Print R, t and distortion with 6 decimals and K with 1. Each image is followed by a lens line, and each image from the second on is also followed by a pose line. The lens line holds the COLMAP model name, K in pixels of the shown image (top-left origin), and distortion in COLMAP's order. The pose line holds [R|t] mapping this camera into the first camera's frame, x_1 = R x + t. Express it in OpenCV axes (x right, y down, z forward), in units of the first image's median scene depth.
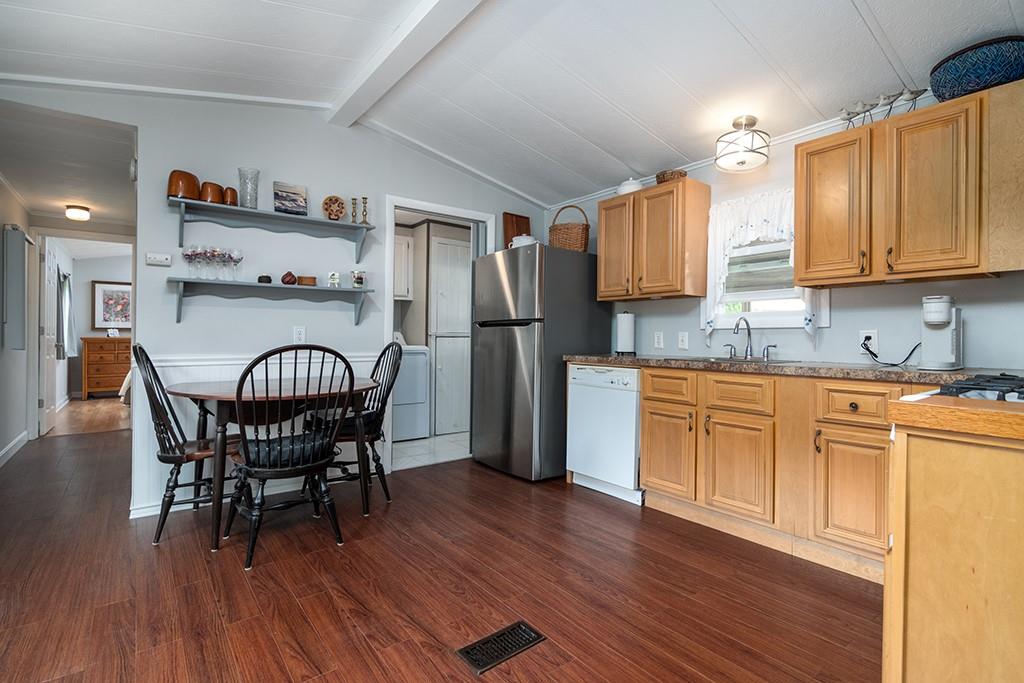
lens RADIAL K [[482.0, 0, 512.4], [0, 482.0, 337.4], [0, 0, 1]] dist [0.000969, 0.000210]
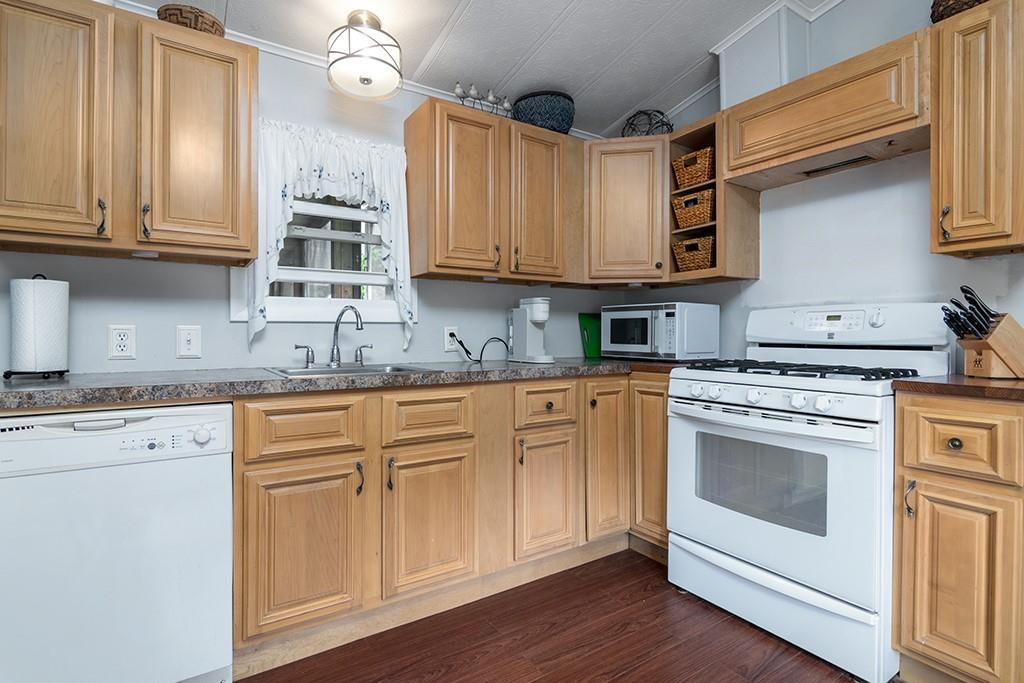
lens RADIAL K [[490.2, 0, 510.9], [0, 490.2, 335.2], [0, 0, 1]] dist [0.000793, -0.000029]
pose [[0.077820, -0.010852, 0.996908, -0.211510], [-0.001609, 0.999938, 0.011011, -0.007829], [-0.996966, -0.002461, 0.077797, 0.749635]]
